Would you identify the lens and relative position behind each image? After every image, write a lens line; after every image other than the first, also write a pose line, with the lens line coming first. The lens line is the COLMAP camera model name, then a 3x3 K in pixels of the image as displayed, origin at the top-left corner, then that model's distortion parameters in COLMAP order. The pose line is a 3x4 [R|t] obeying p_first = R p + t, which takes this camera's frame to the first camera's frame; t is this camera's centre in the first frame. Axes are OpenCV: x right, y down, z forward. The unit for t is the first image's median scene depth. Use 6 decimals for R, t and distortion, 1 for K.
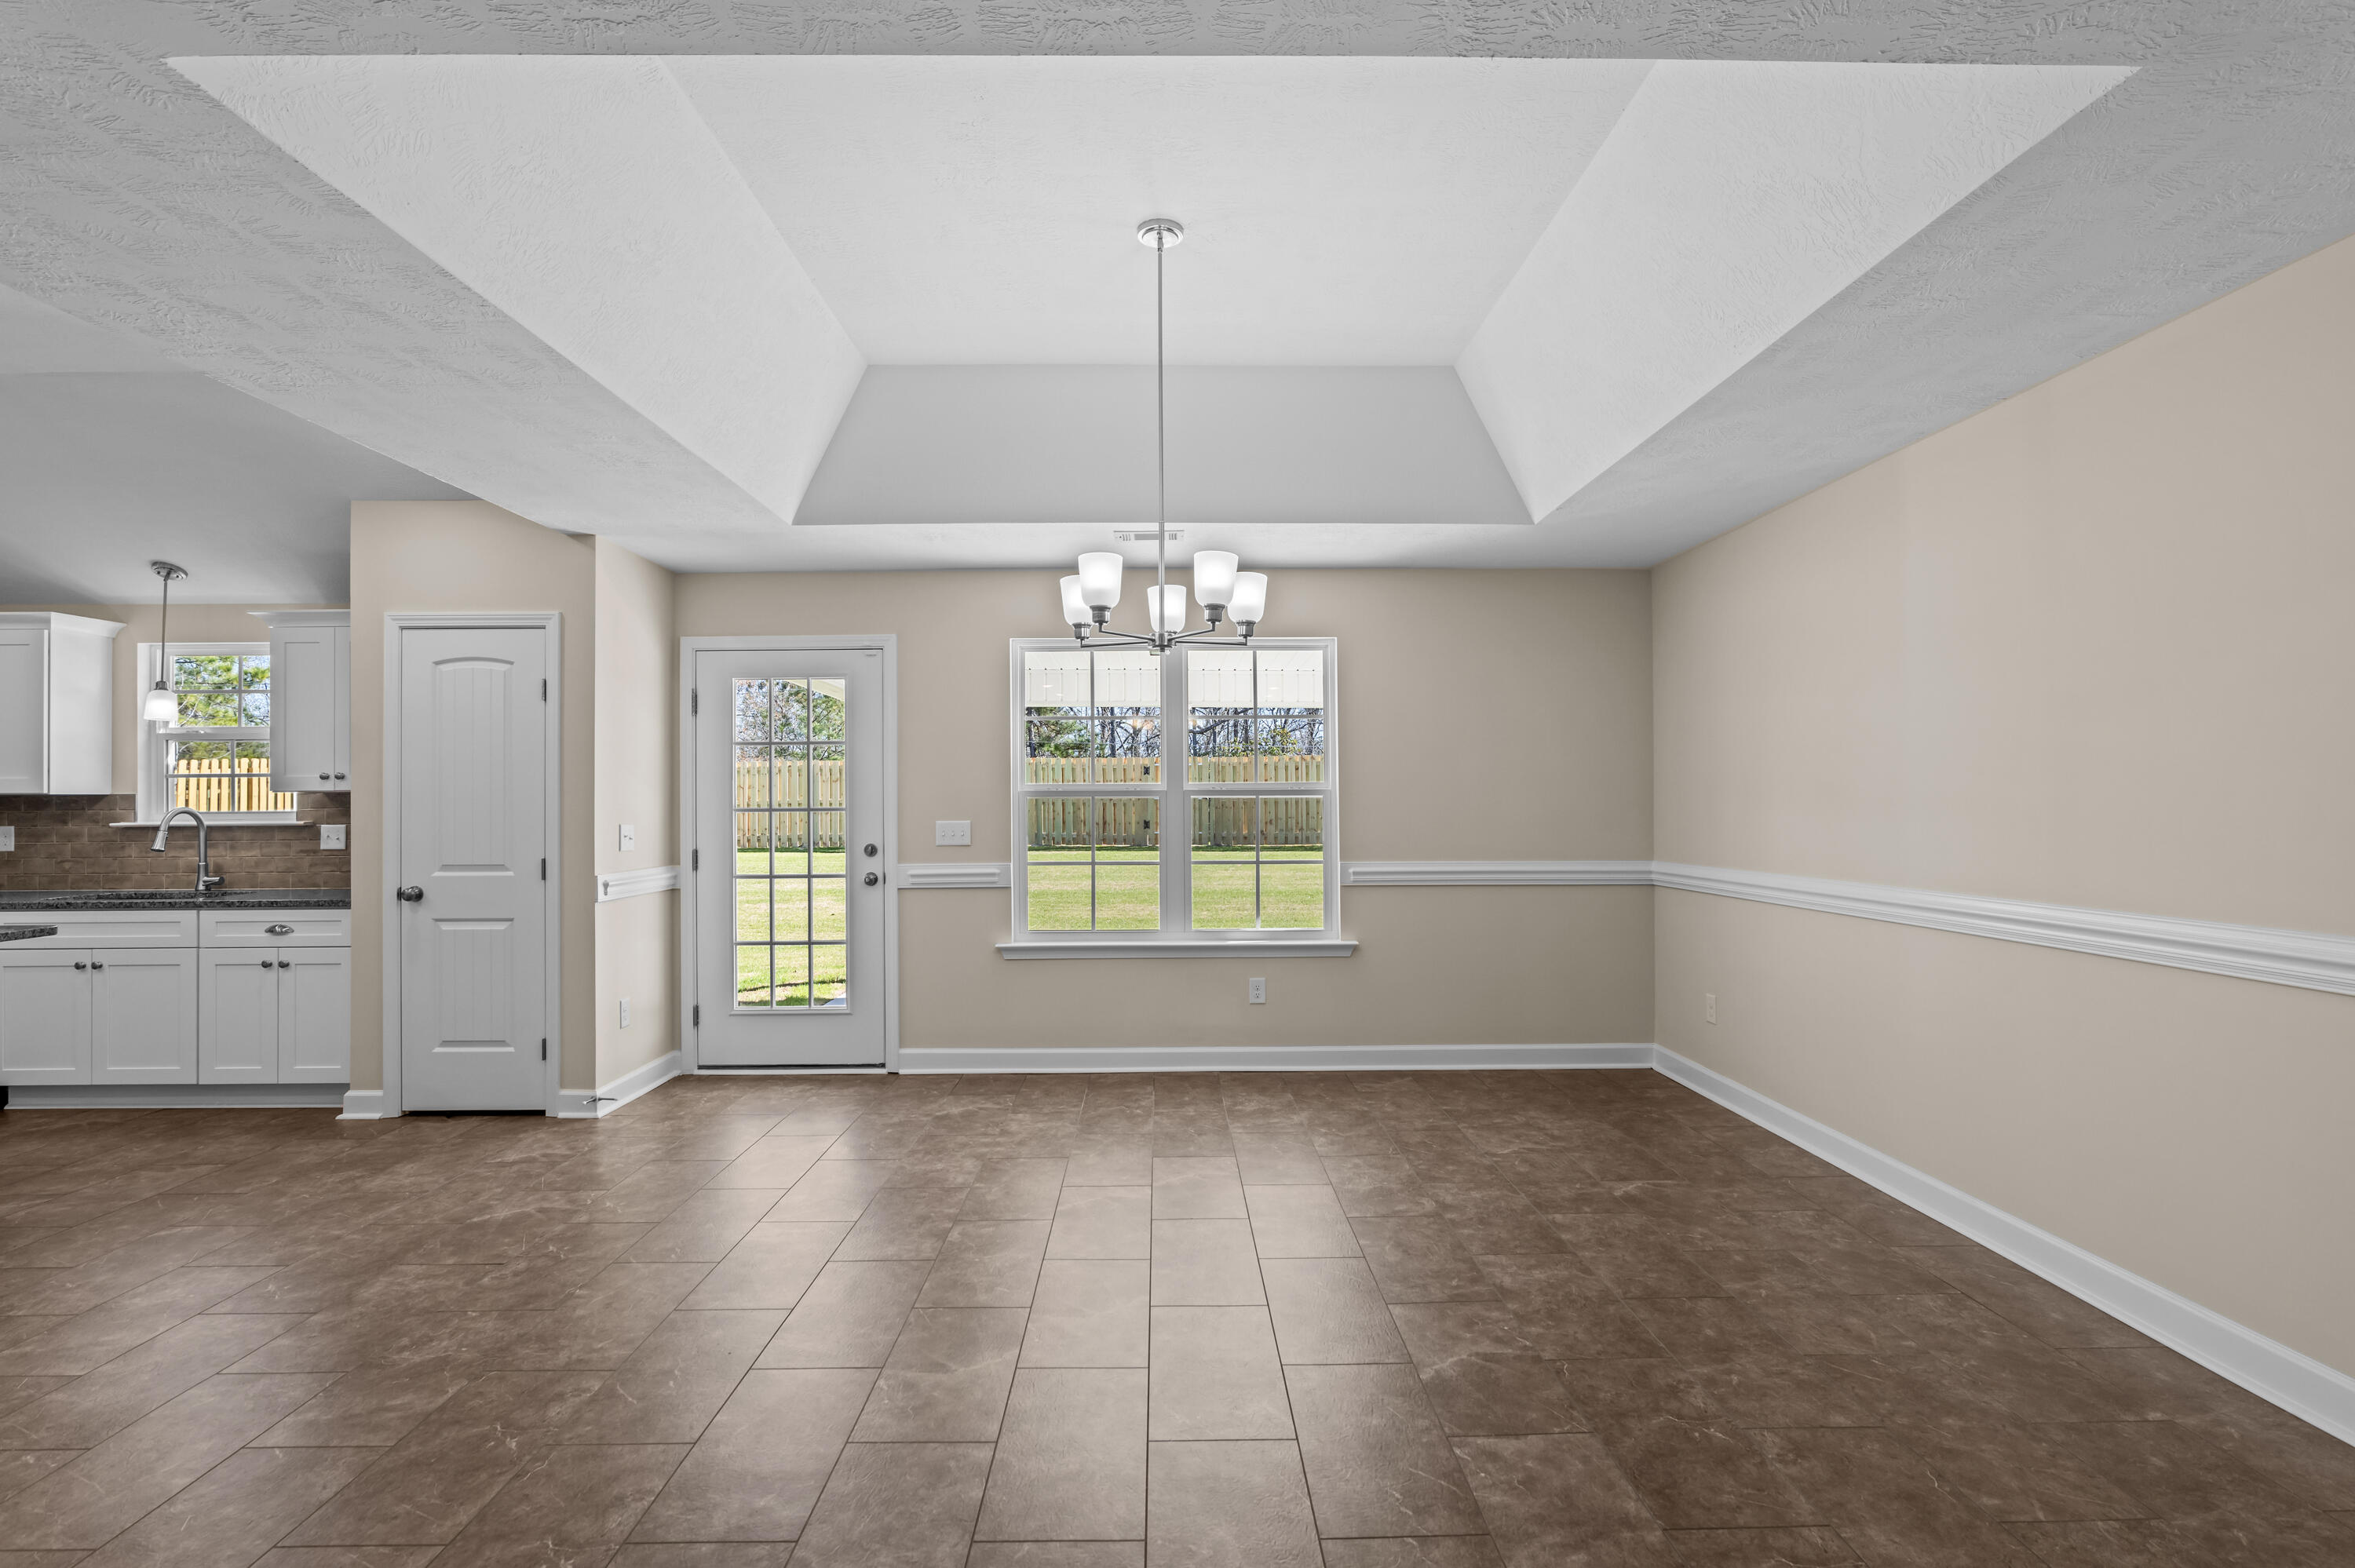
lens RADIAL K [[1099.2, 0, 1178.8], [0, 1099.2, 782.4], [0, 0, 1]] dist [-0.018075, 0.004025]
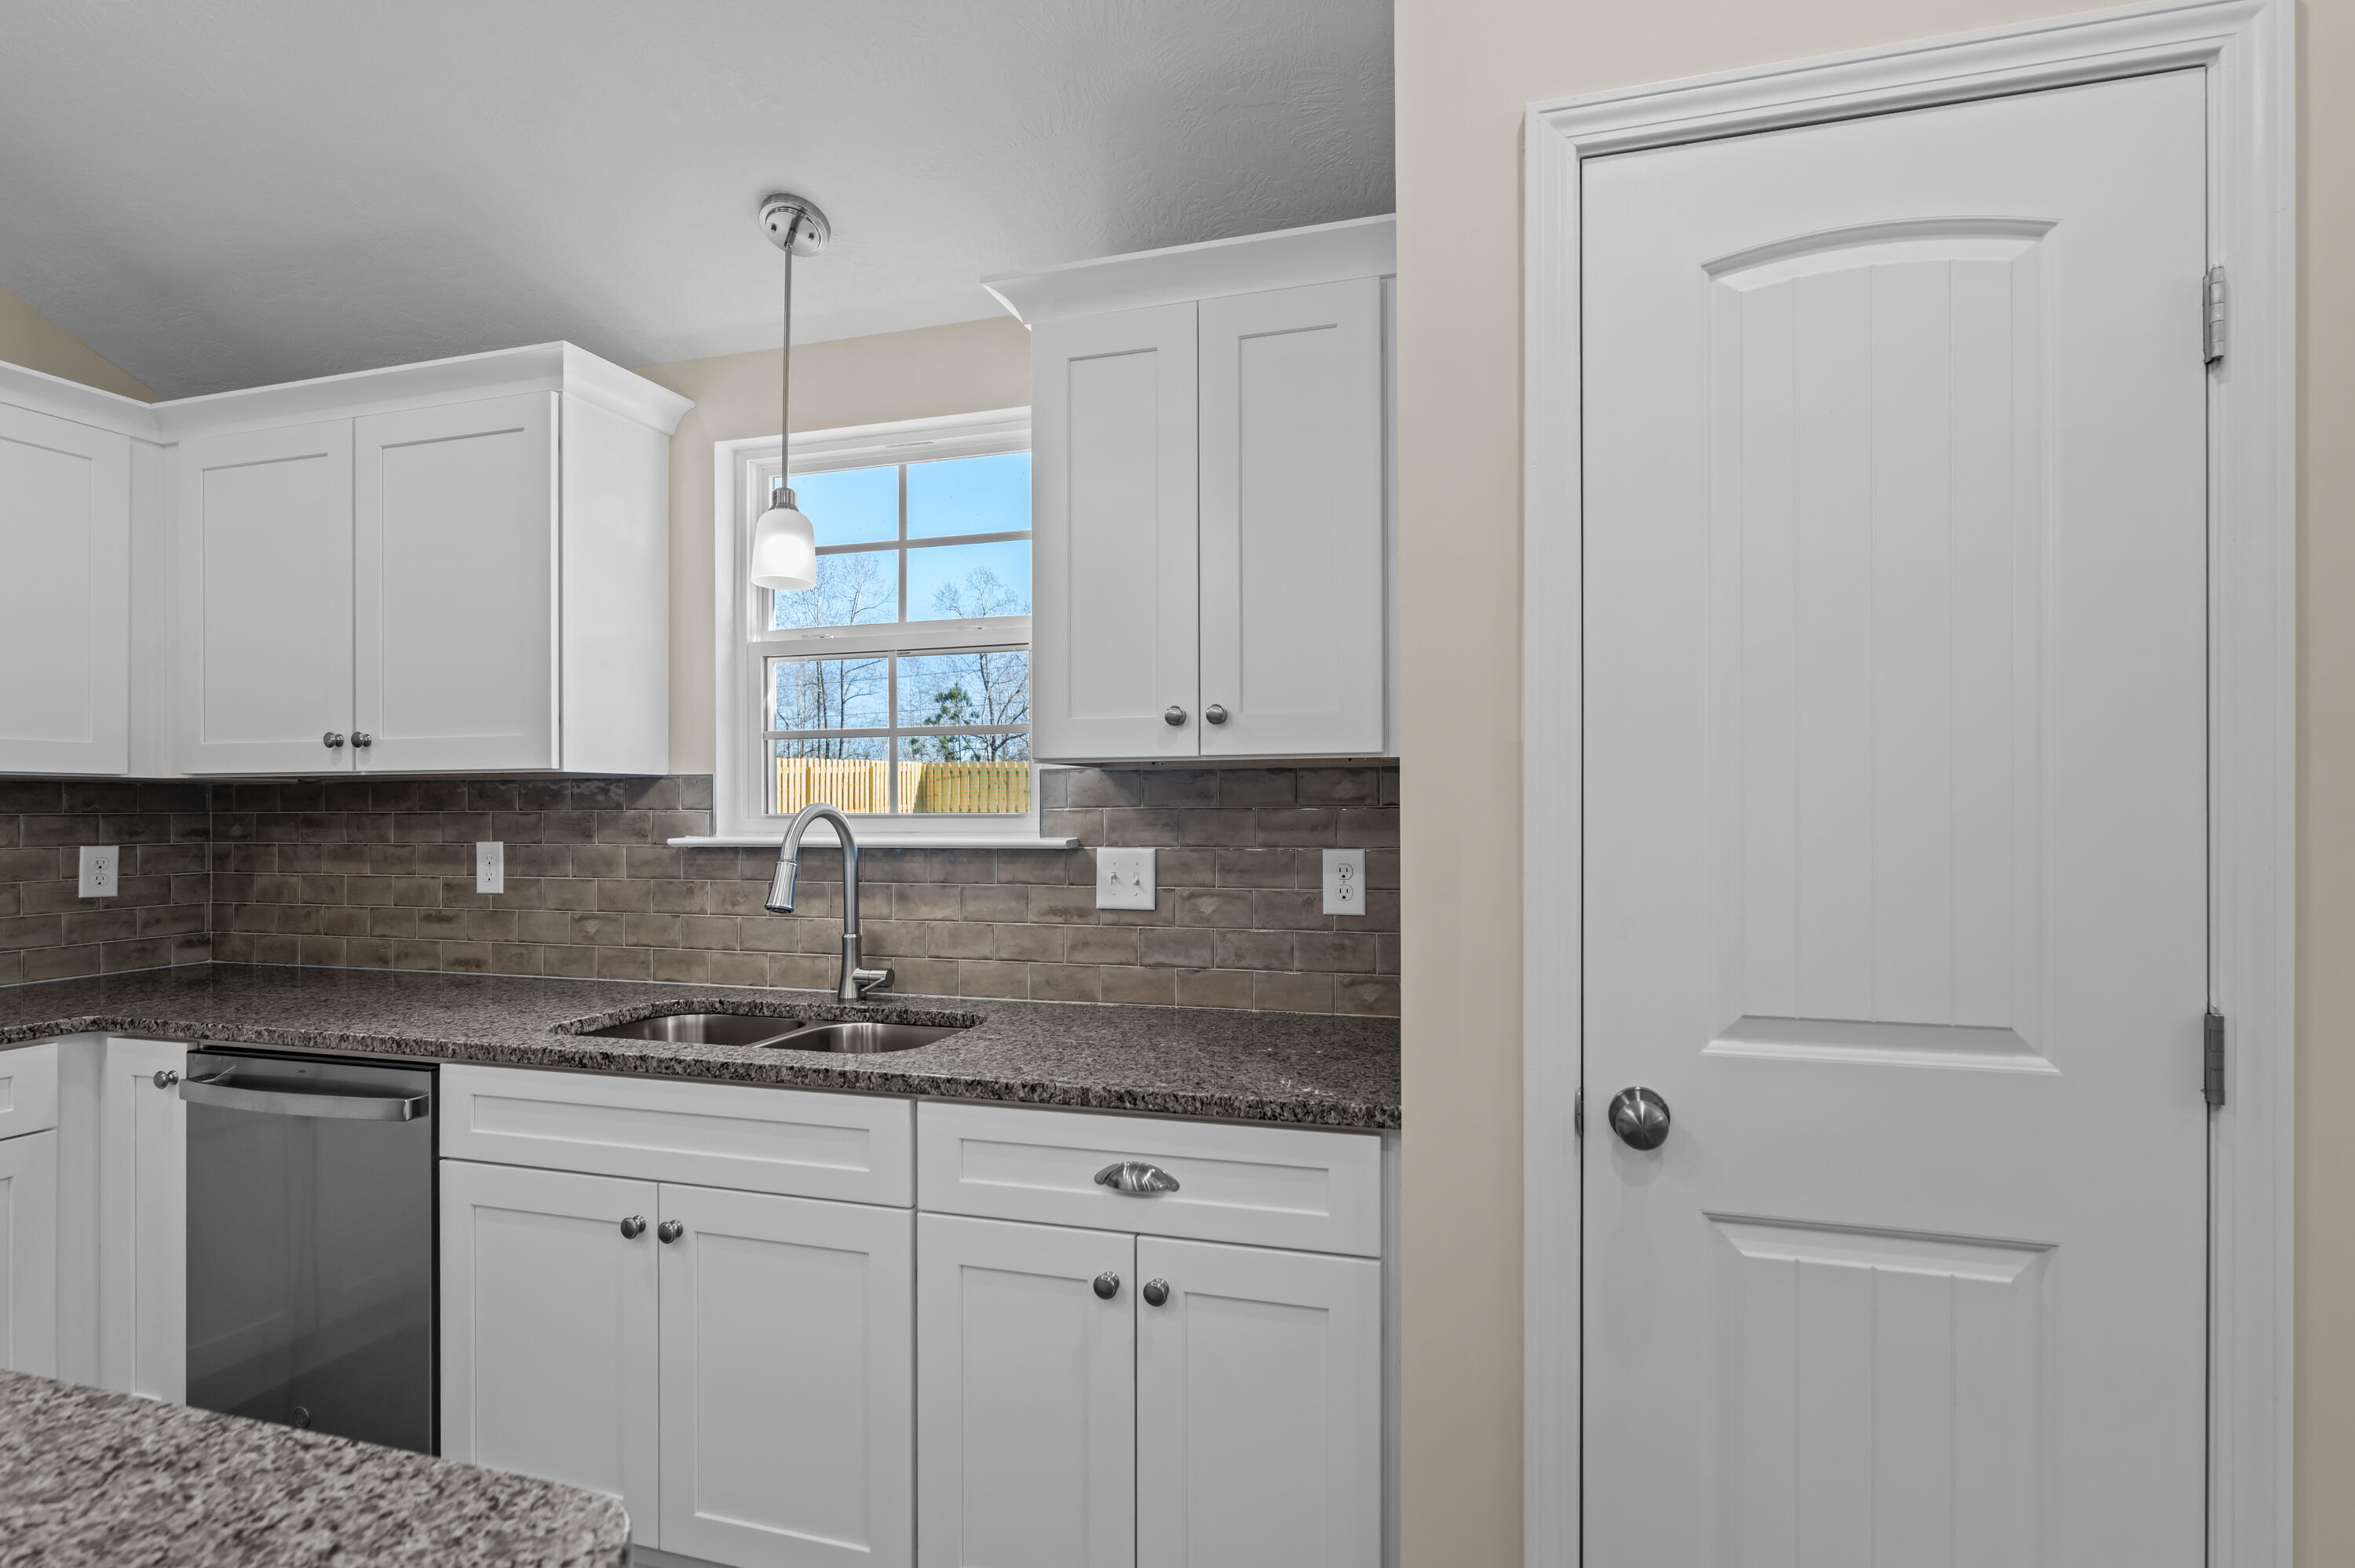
lens RADIAL K [[1171.2, 0, 1168.4], [0, 1171.2, 792.4], [0, 0, 1]] dist [-0.002059, 0.001651]
pose [[0.949017, -0.000460, -0.315224, -0.632525], [0.001586, 0.999993, 0.003315, 0.017284], [0.315220, -0.003646, 0.949011, 0.600765]]
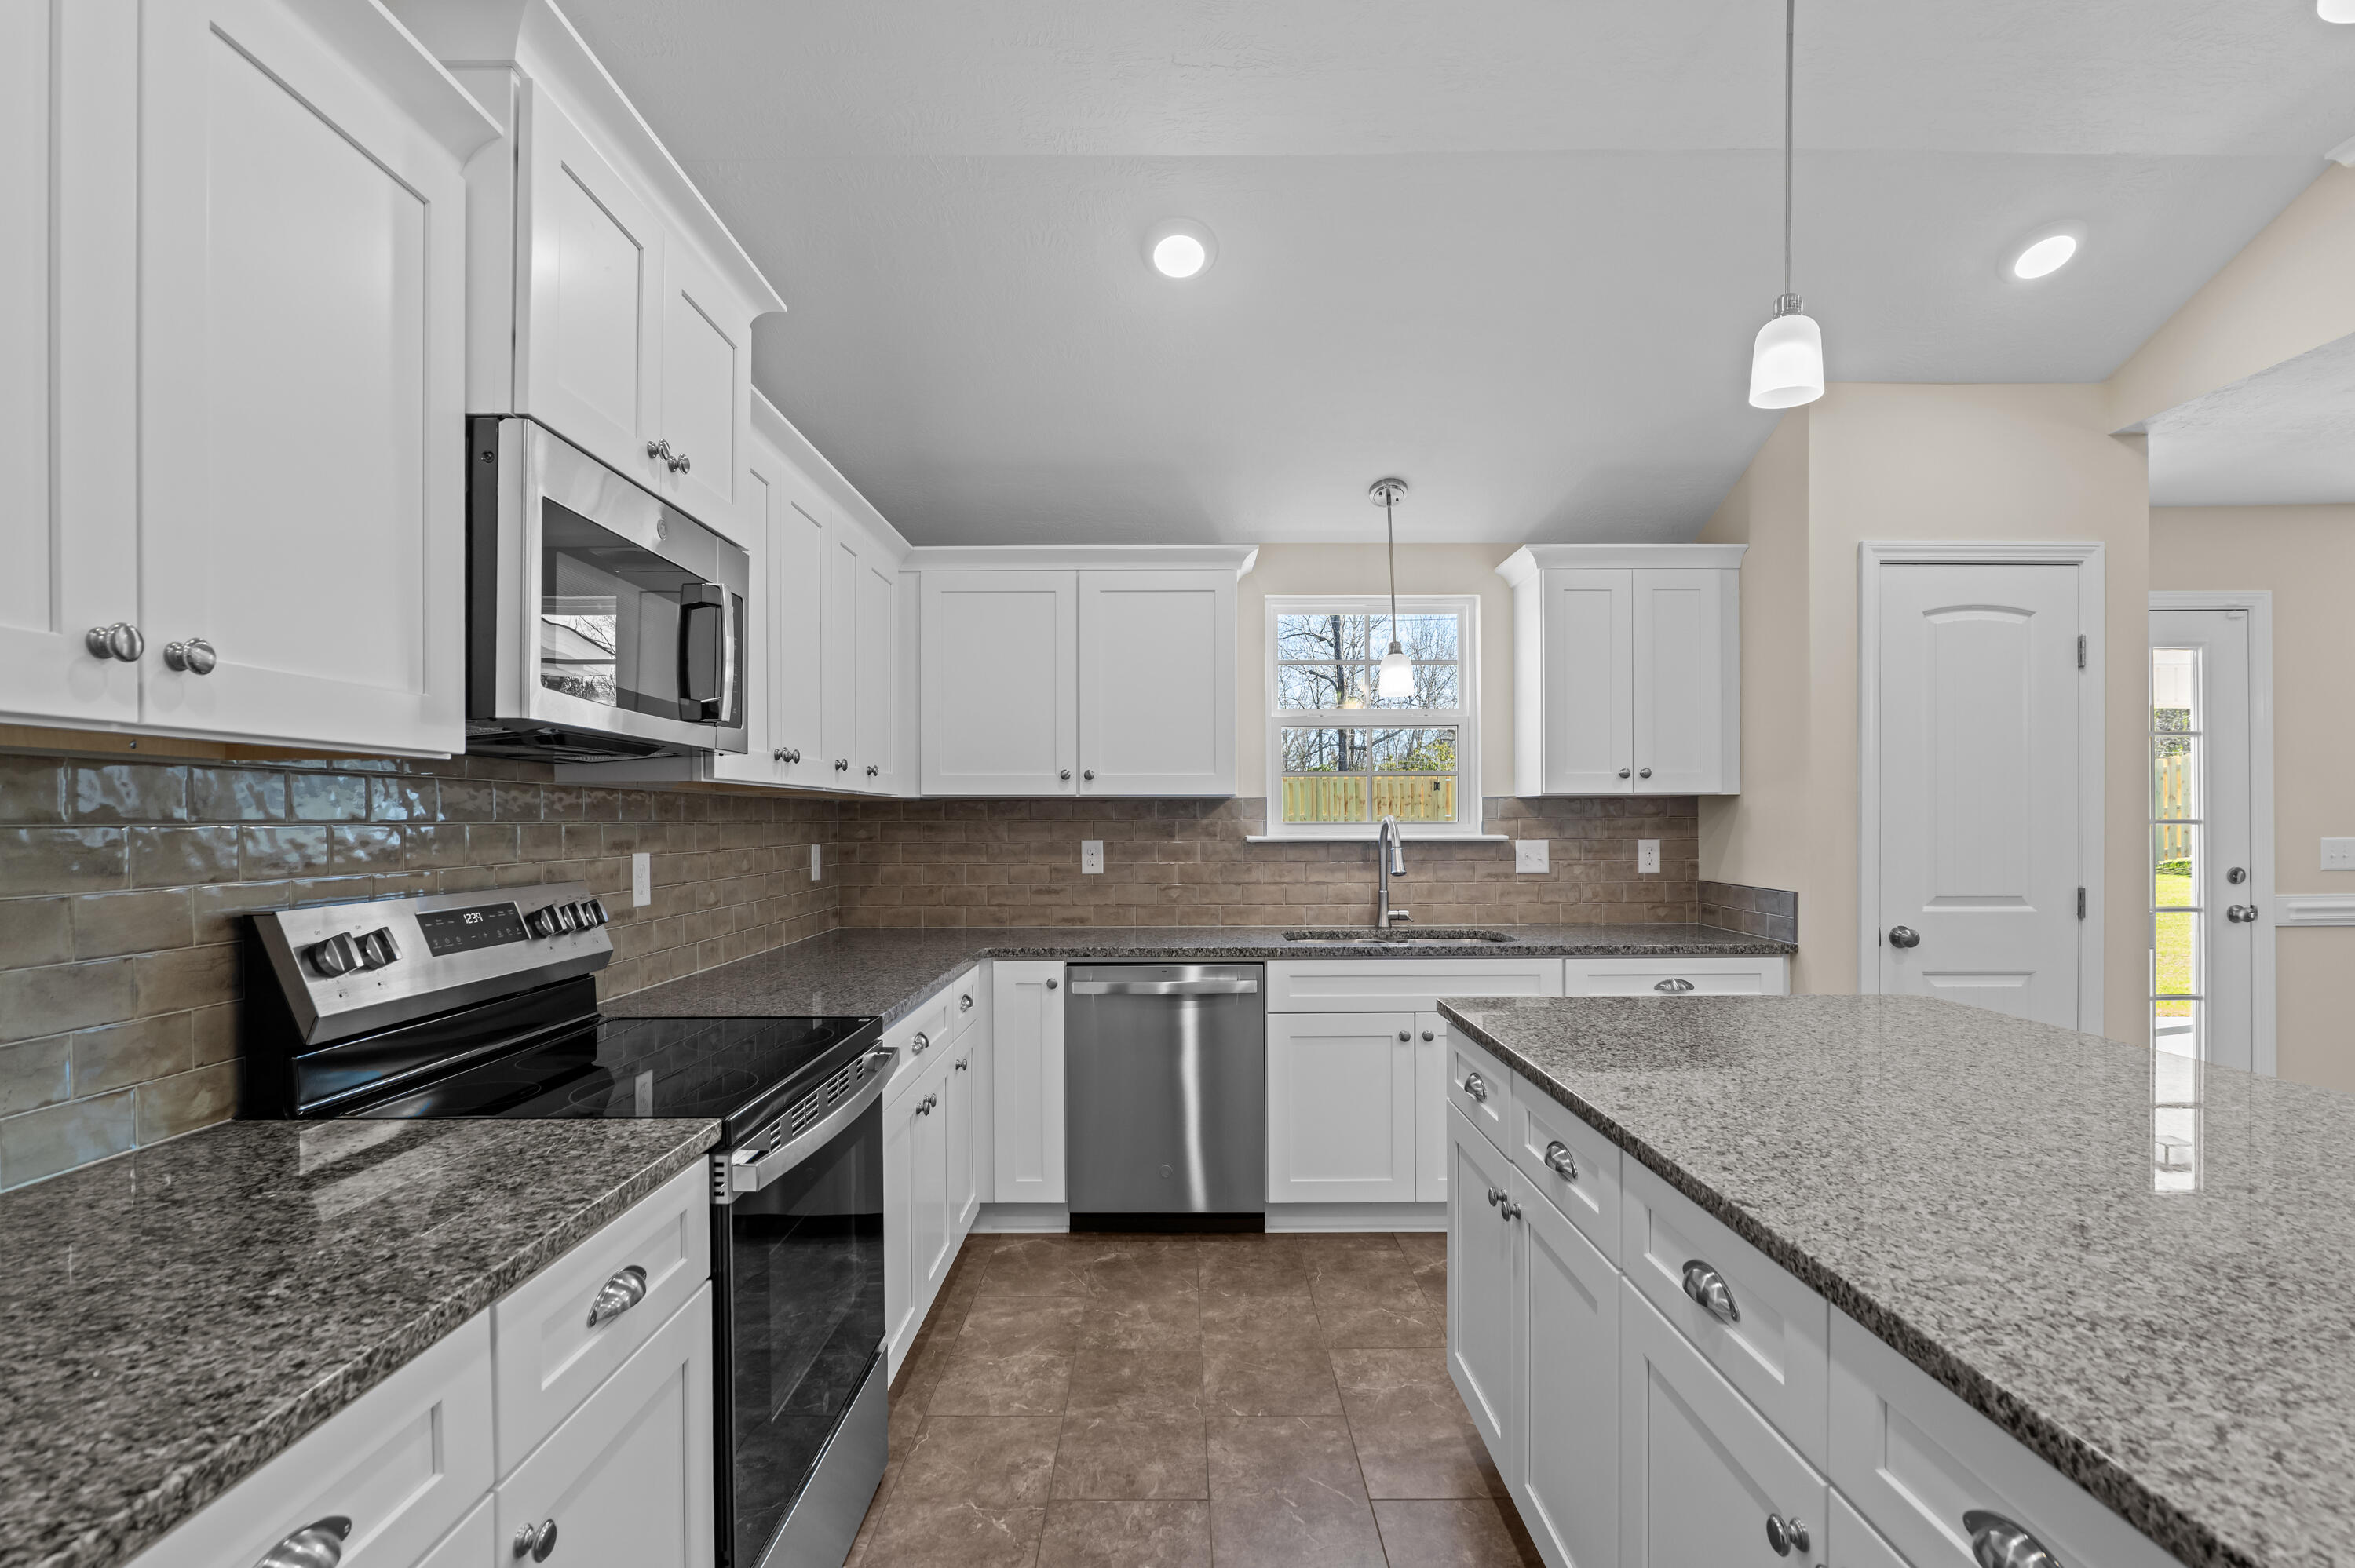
lens RADIAL K [[1099.2, 0, 1175.1], [0, 1099.2, 801.5], [0, 0, 1]] dist [-0.018075, 0.004025]
pose [[0.999729, 0.003815, -0.022973, -1.017606], [-0.003840, 0.999992, -0.001030, 0.014554], [0.022969, 0.001118, 0.999736, 0.243989]]
